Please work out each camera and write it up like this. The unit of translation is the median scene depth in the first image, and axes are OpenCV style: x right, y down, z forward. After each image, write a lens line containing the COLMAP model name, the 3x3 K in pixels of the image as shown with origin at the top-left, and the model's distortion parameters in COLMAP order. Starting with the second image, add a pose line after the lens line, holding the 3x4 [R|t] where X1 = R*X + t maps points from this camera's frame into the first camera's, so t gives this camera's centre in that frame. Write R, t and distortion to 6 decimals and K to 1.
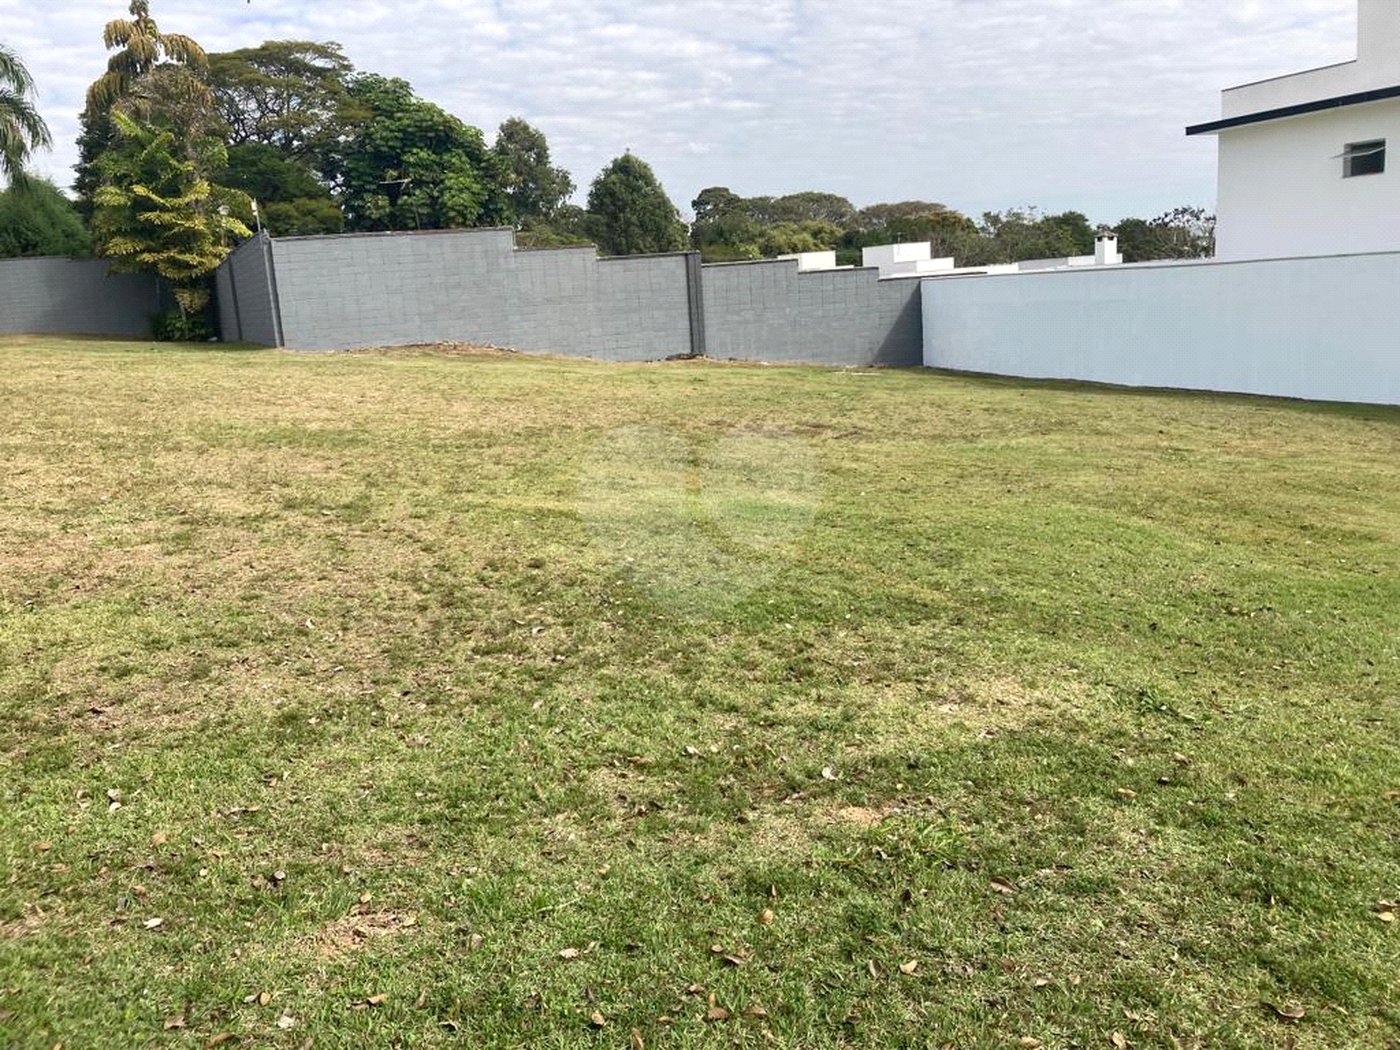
lens RADIAL K [[1175.0, 0, 699.4], [0, 1175.0, 478.5], [0, 0, 1]] dist [0.007761, 0.006257]
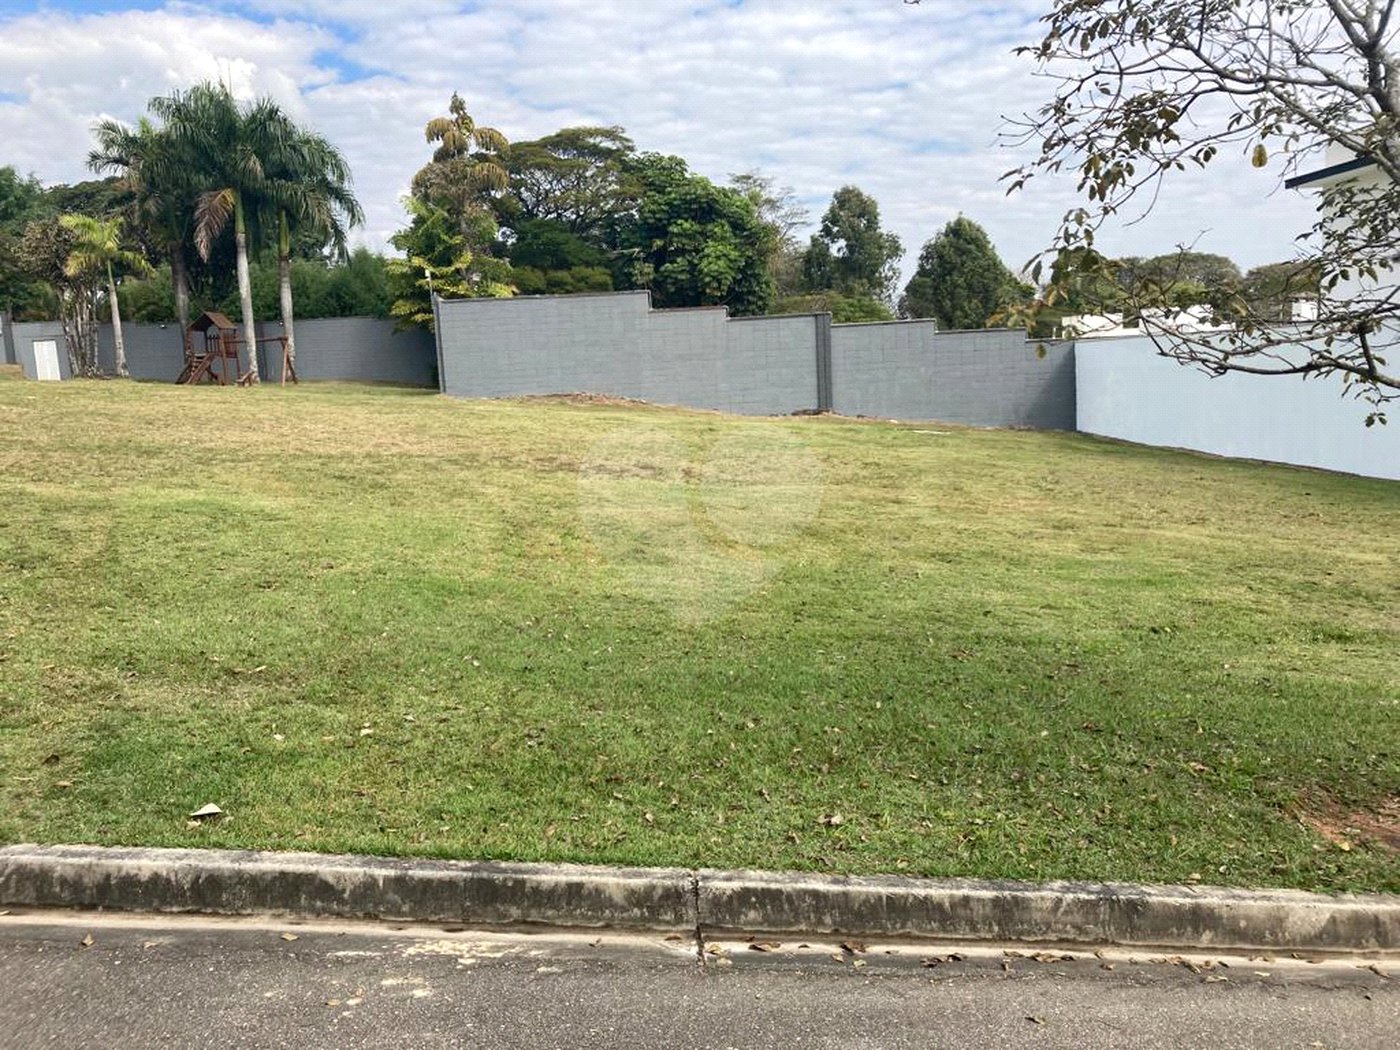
lens RADIAL K [[1158.1, 0, 689.9], [0, 1158.1, 532.9], [0, 0, 1]] dist [0.009138, 0.003909]
pose [[0.940841, 0.062990, -0.332941, 0.143691], [-0.064868, 0.997879, 0.005485, 0.003158], [0.332581, 0.016437, 0.942932, -0.007089]]
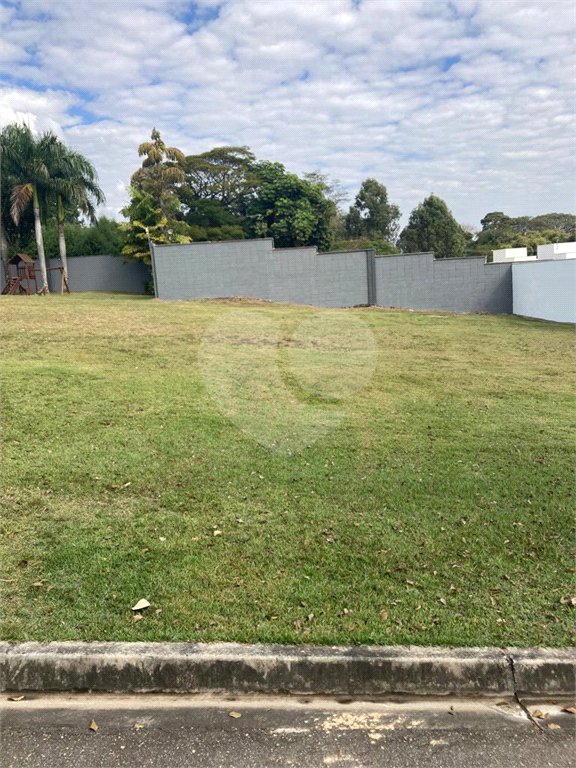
lens RADIAL K [[635.3, 0, 288.0], [0, 635.3, 384.0], [0, 0, 1]] dist [0.009138, 0.003909]
pose [[0.945850, 0.054618, -0.319976, 0.122994], [-0.049427, 0.998481, 0.024330, 0.001171], [0.320819, -0.007198, 0.947113, 0.001388]]
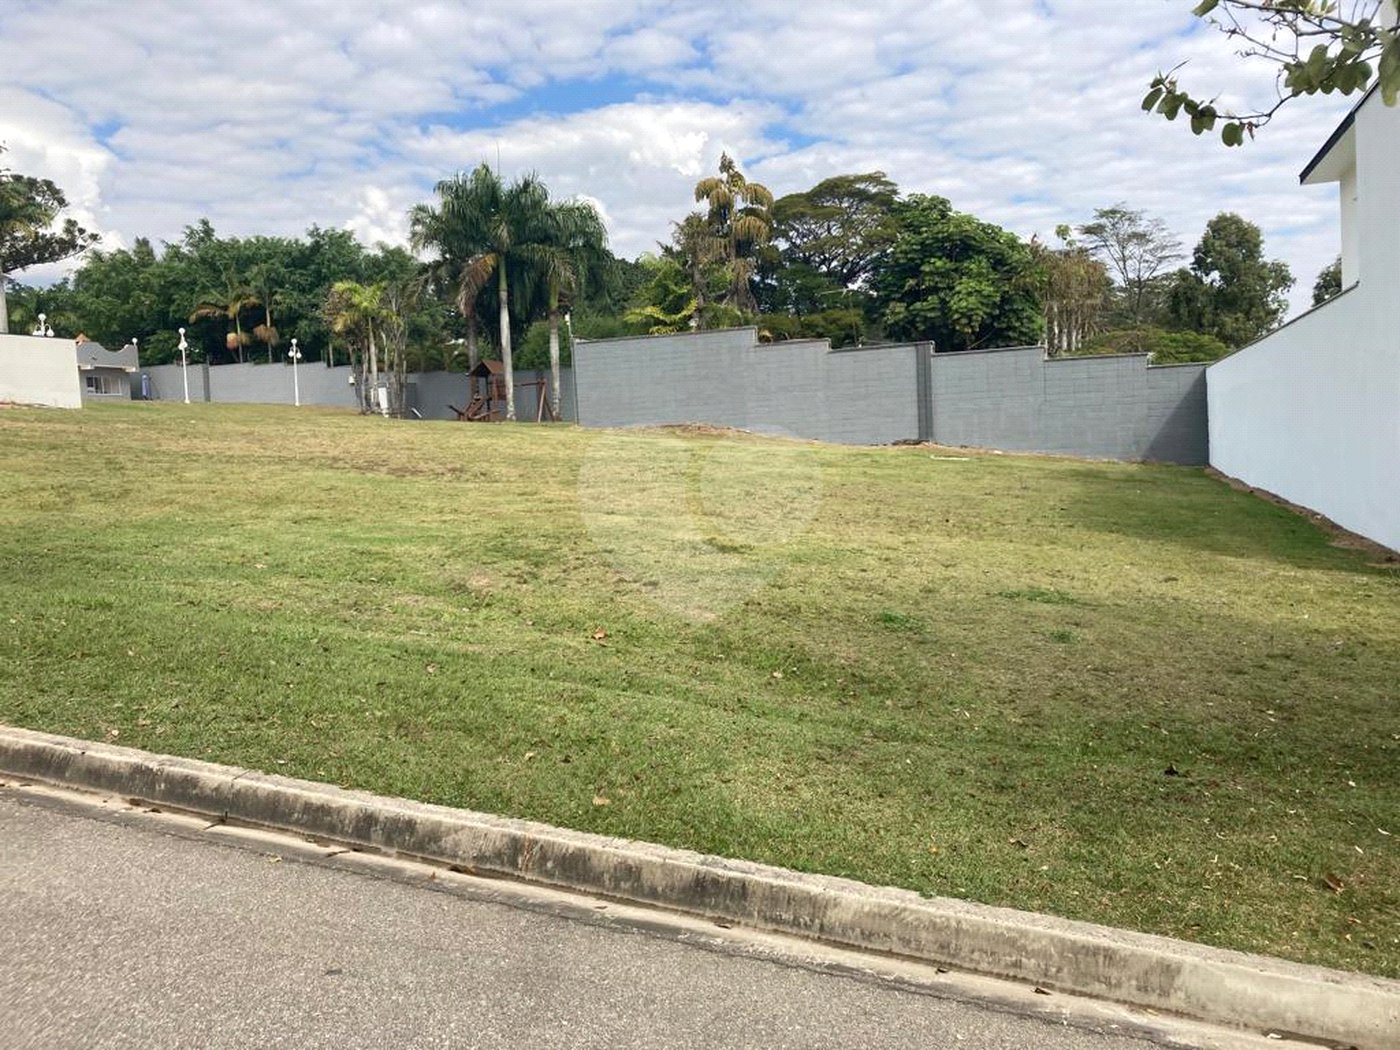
lens RADIAL K [[1154.9, 0, 700.0], [0, 1154.9, 525.0], [0, 0, 1]] dist [0.010978, -0.018895]
pose [[0.752679, 0.070382, -0.654615, 0.313417], [-0.103661, 0.994537, -0.012261, 0.000182], [0.650176, 0.077087, 0.755863, 0.070629]]
